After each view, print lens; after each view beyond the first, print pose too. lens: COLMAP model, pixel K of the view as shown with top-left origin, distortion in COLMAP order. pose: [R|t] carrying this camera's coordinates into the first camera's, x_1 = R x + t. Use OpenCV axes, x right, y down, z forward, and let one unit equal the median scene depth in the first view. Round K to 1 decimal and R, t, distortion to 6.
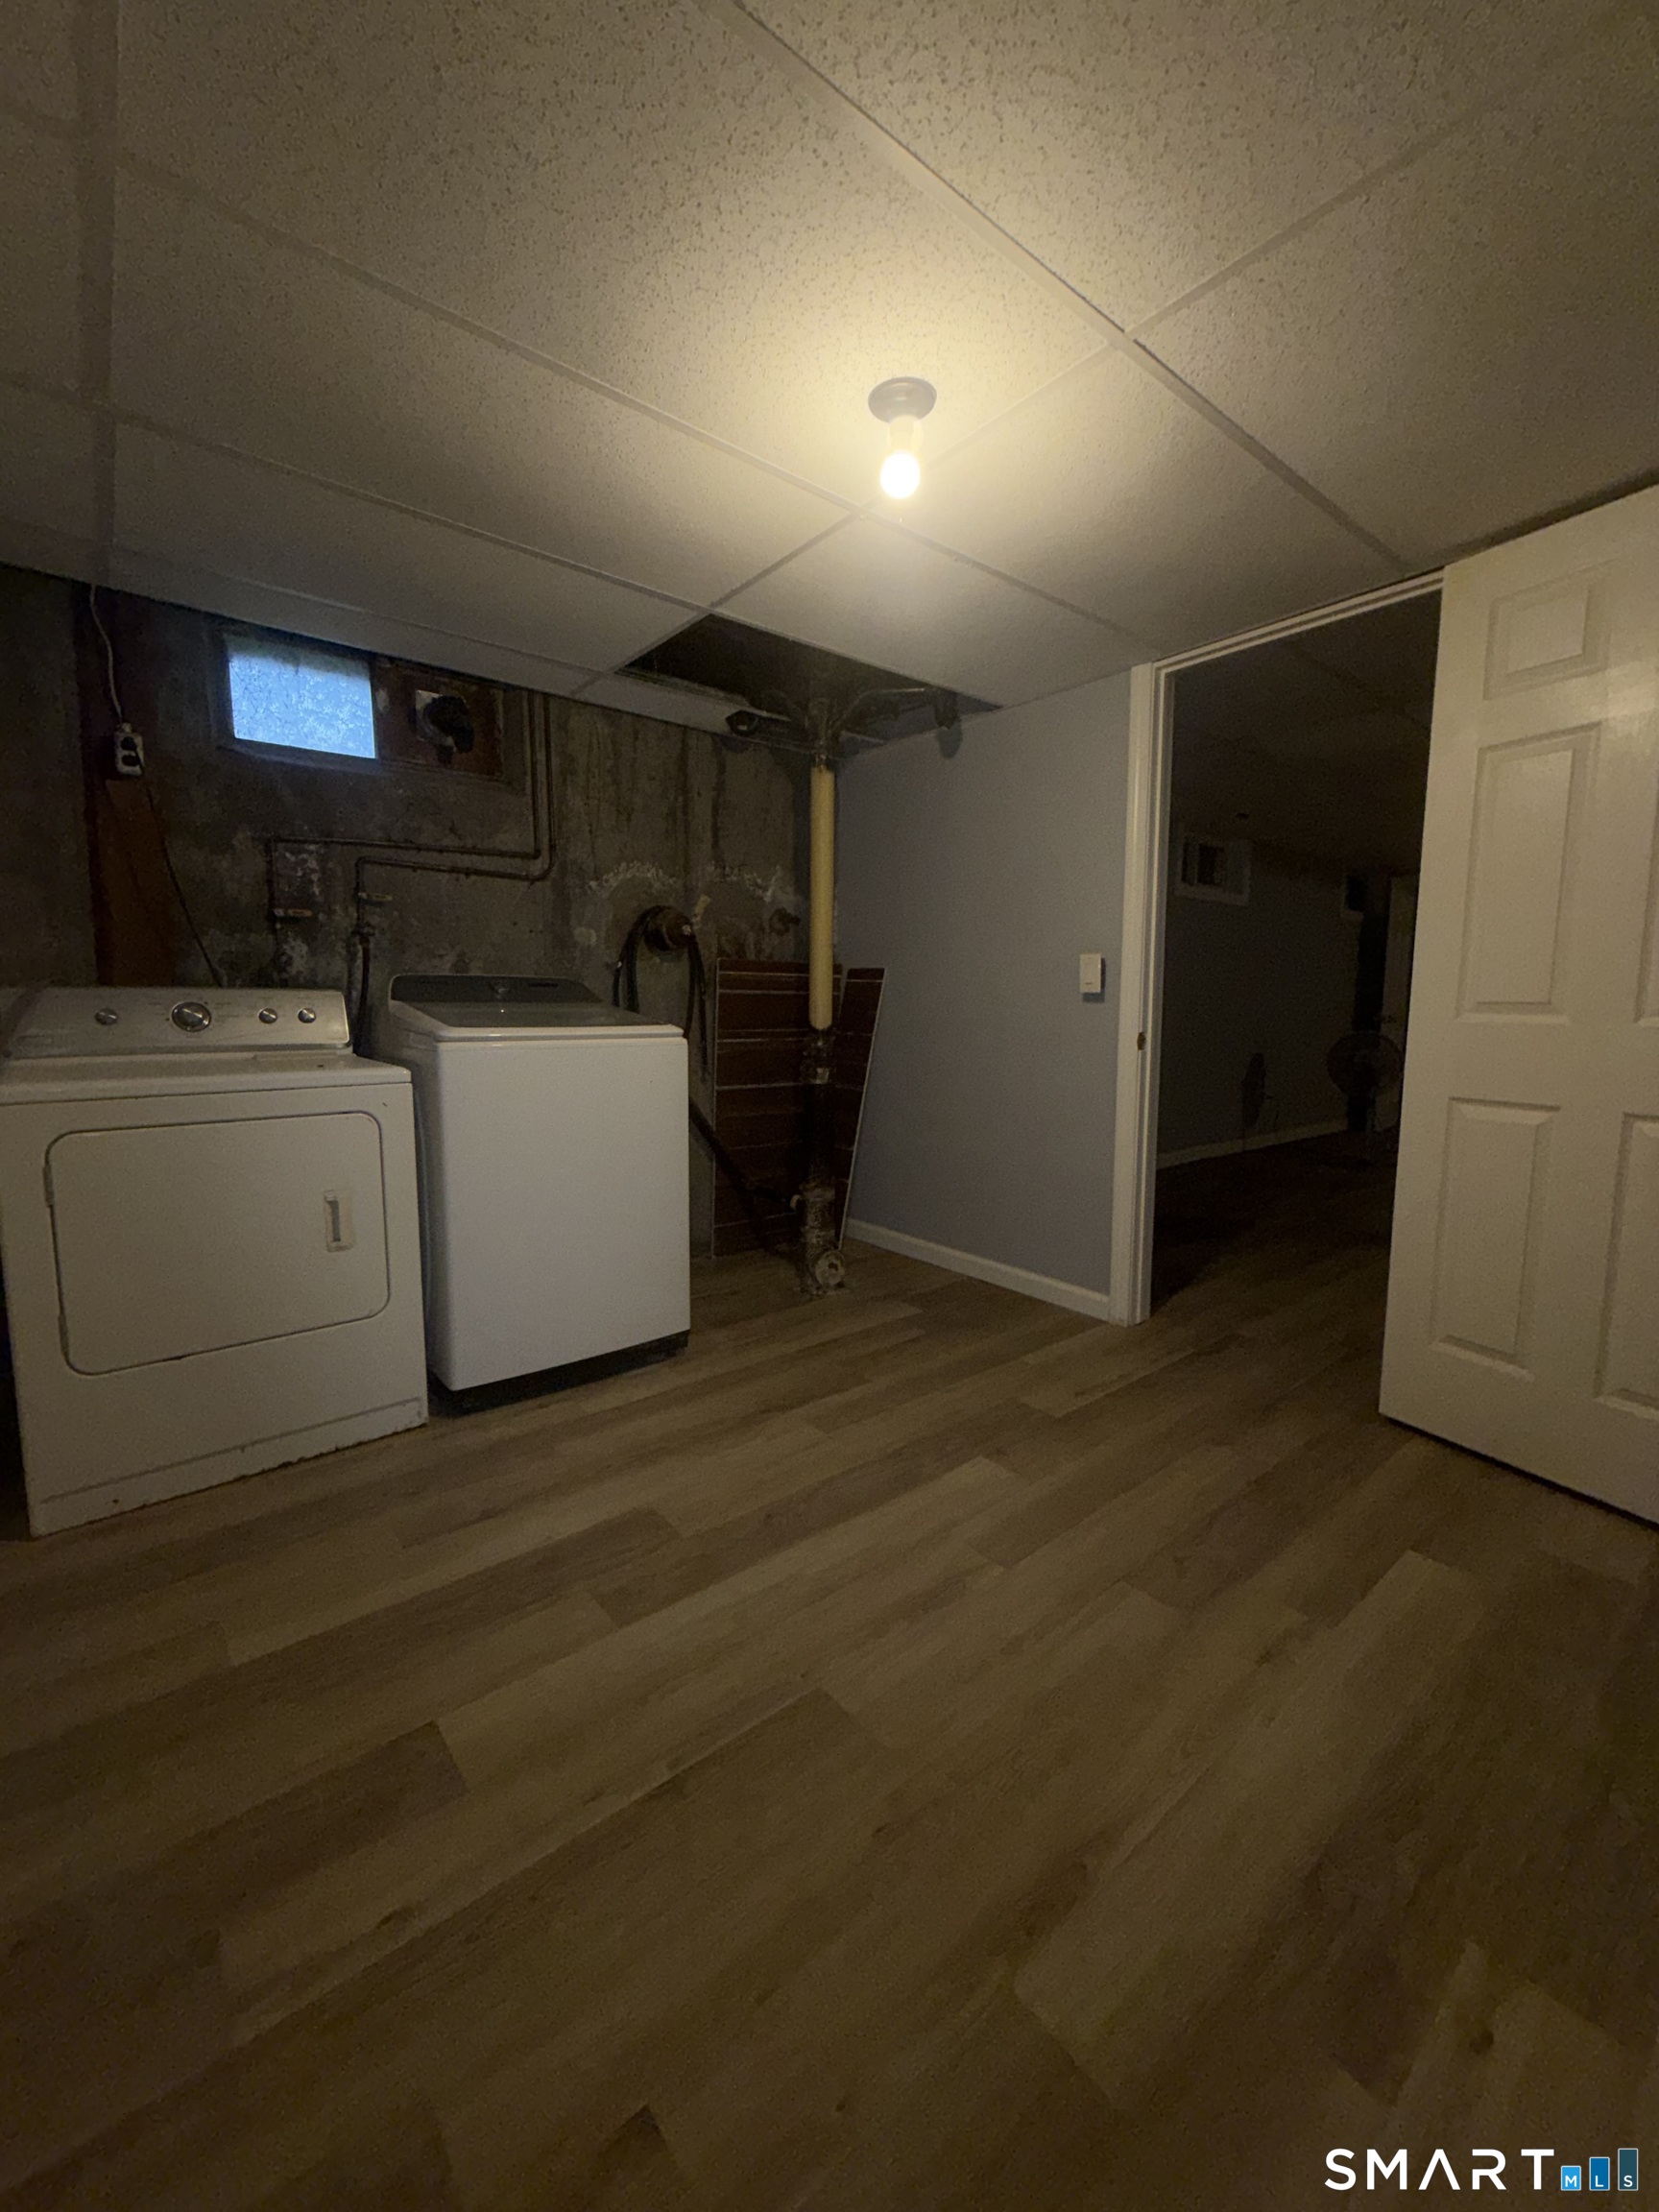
lens RADIAL K [[893.1, 0, 829.5], [0, 893.1, 1106.0], [0, 0, 1]] dist [-0.025514, -0.000314]
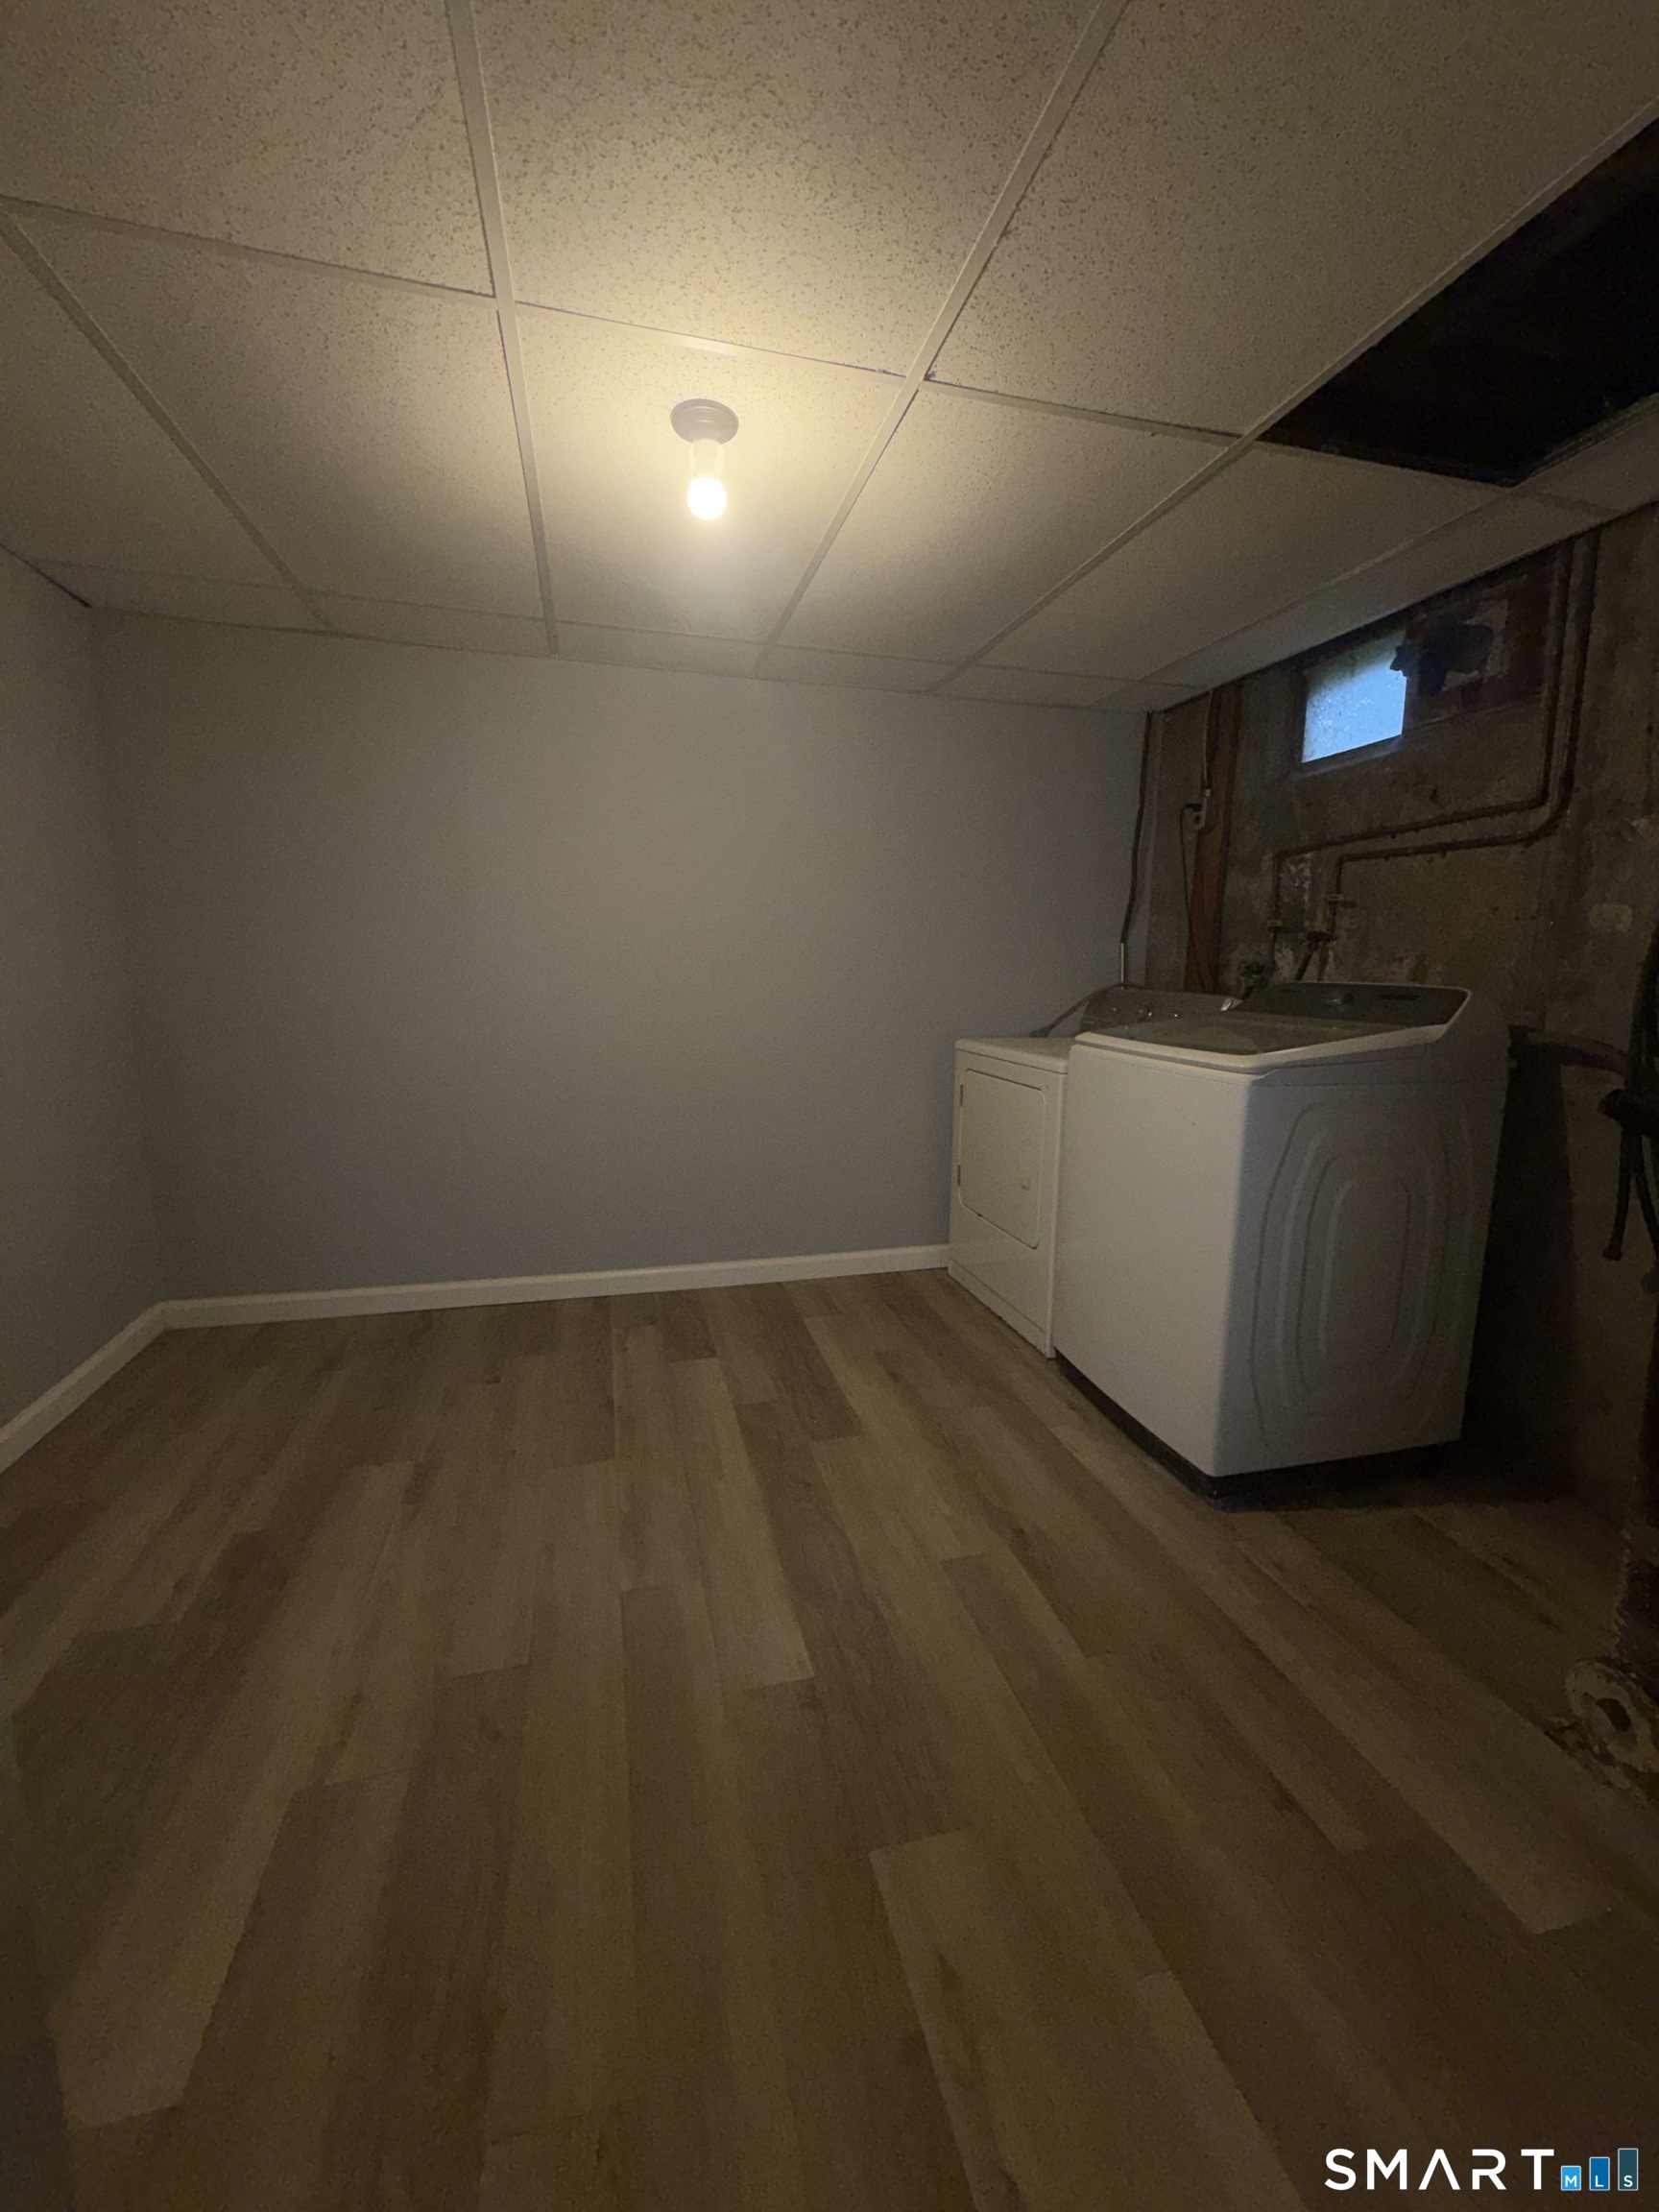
lens RADIAL K [[900.6, 0, 829.5], [0, 900.6, 1106.0], [0, 0, 1]] dist [-0.004439, -0.000359]
pose [[-0.443083, 0.131009, -0.886856, 0.620900], [-0.118844, 0.971949, 0.202955, -0.162511], [0.888568, 0.195323, -0.415084, 1.024025]]
